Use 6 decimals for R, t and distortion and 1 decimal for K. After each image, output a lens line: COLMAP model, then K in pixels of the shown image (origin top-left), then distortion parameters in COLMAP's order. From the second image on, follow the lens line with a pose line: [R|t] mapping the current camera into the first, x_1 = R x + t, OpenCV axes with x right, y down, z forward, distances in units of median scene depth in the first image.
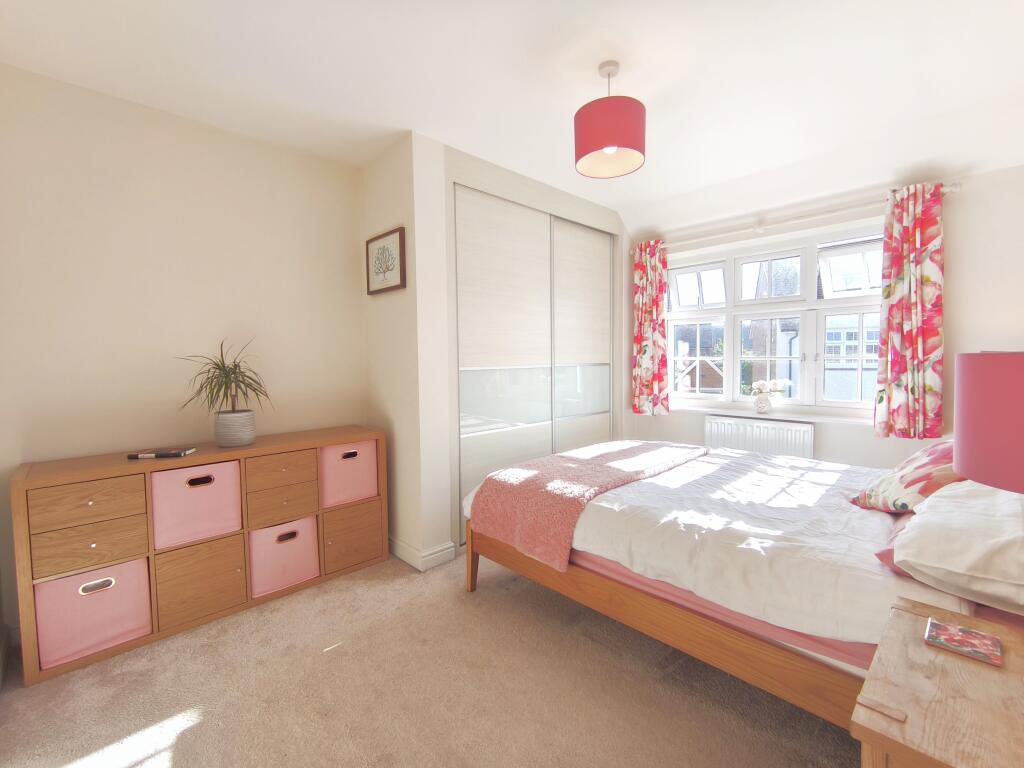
lens RADIAL K [[448.2, 0, 515.7], [0, 448.2, 377.2], [0, 0, 1]] dist [-0.003014, -0.000146]
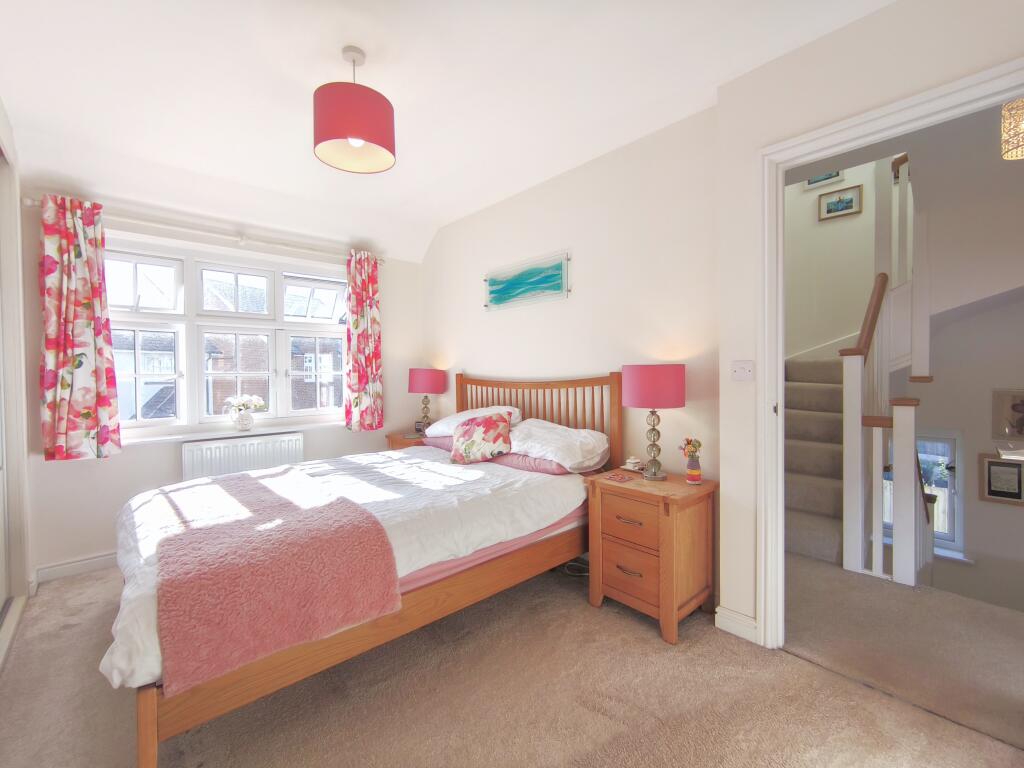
lens RADIAL K [[448.2, 0, 515.8], [0, 448.2, 383.1], [0, 0, 1]] dist [-0.003014, -0.000146]
pose [[0.027966, -0.011035, 0.999548, -0.386789], [0.052686, 0.998565, 0.009550, -0.000629], [-0.998219, 0.052395, 0.028507, 0.371487]]
